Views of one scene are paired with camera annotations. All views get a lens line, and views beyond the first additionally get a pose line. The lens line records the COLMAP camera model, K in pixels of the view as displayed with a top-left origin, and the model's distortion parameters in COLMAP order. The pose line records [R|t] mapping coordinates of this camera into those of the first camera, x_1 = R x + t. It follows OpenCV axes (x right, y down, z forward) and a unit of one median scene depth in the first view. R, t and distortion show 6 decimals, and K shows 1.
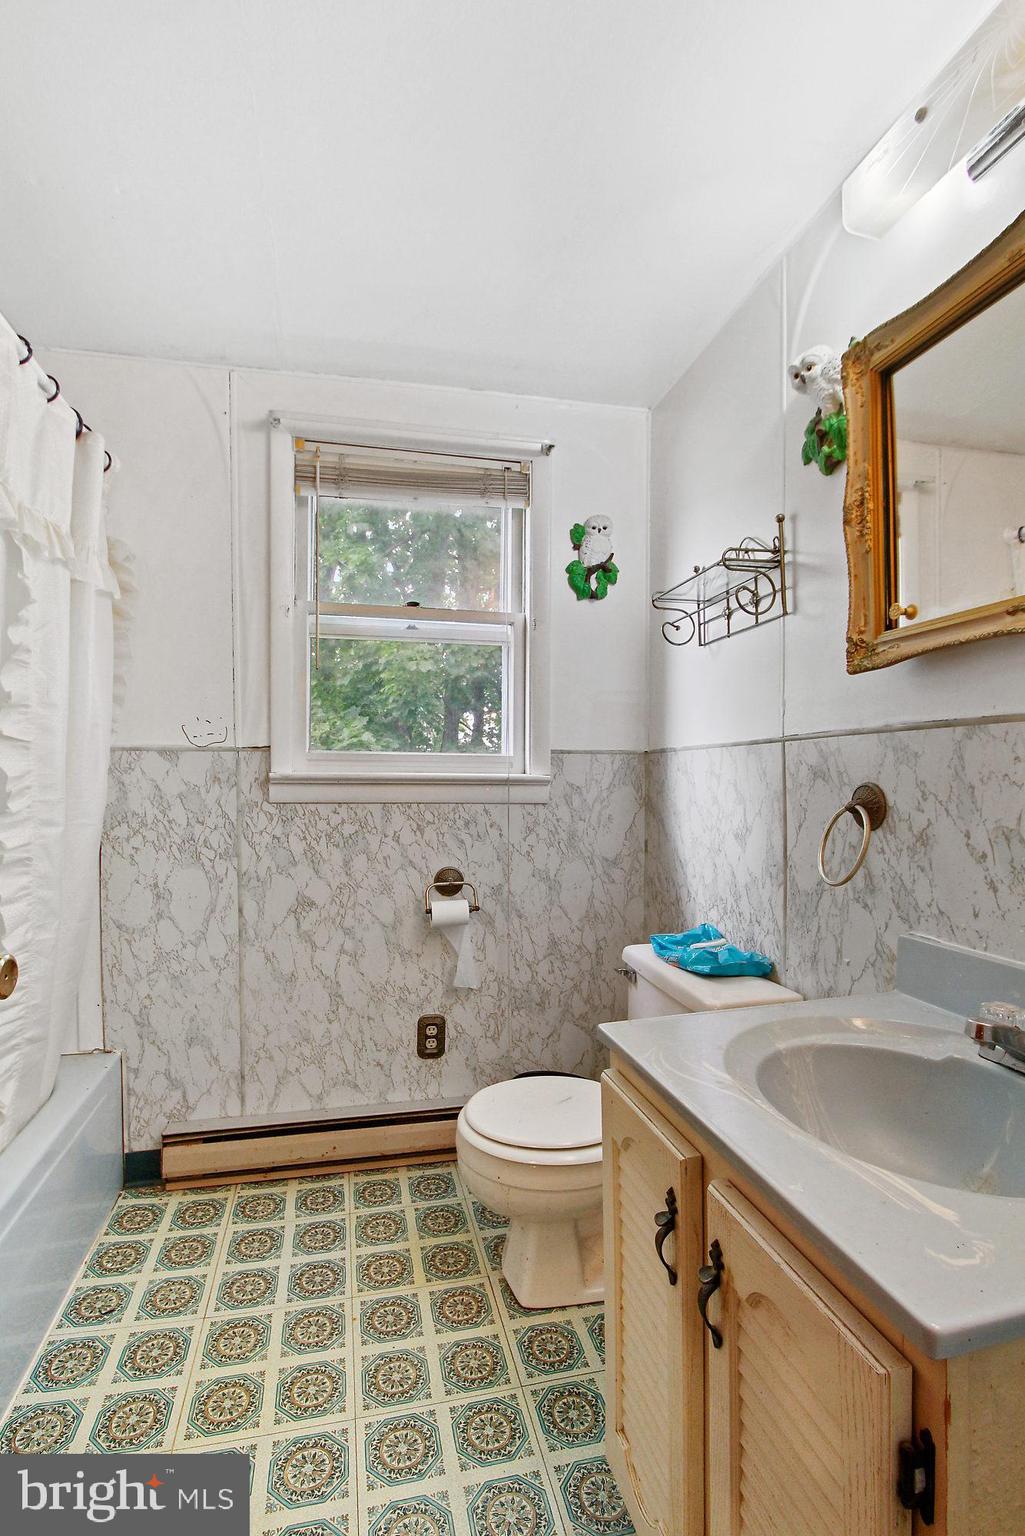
lens RADIAL K [[706.2, 0, 494.7], [0, 706.2, 787.1], [0, 0, 1]] dist [-0.020410, 0.001783]
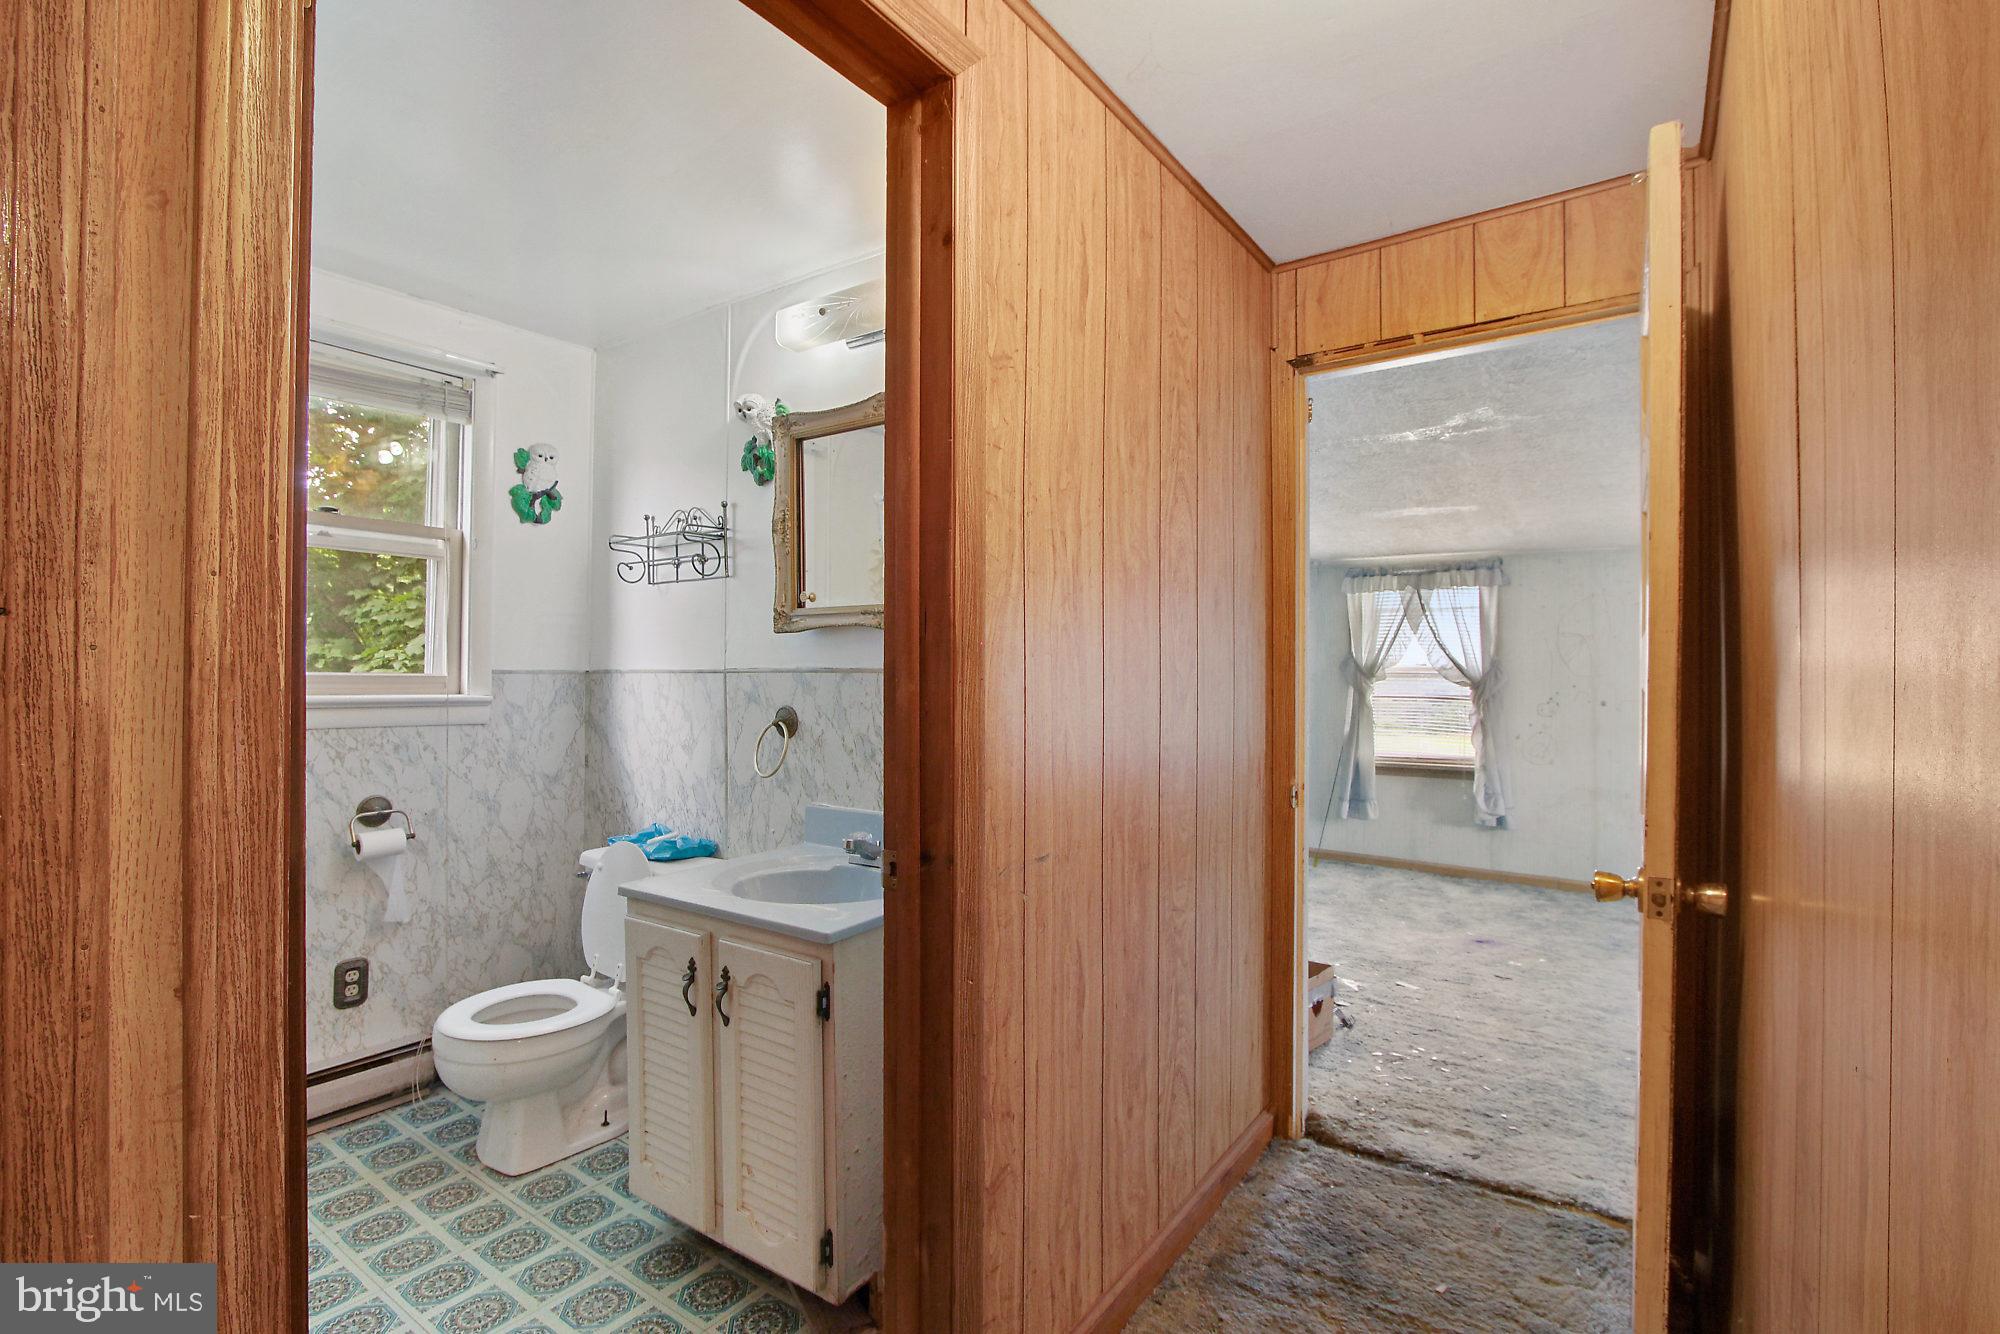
lens RADIAL K [[919.5, 0, 1007.1], [0, 919.5, 673.5], [0, 0, 1]] dist [-0.020410, 0.001783]
pose [[0.727208, 0.003106, 0.686410, -0.342243], [0.003425, 0.999961, -0.008154, -0.042897], [-0.686409, 0.008281, 0.727169, -0.542658]]
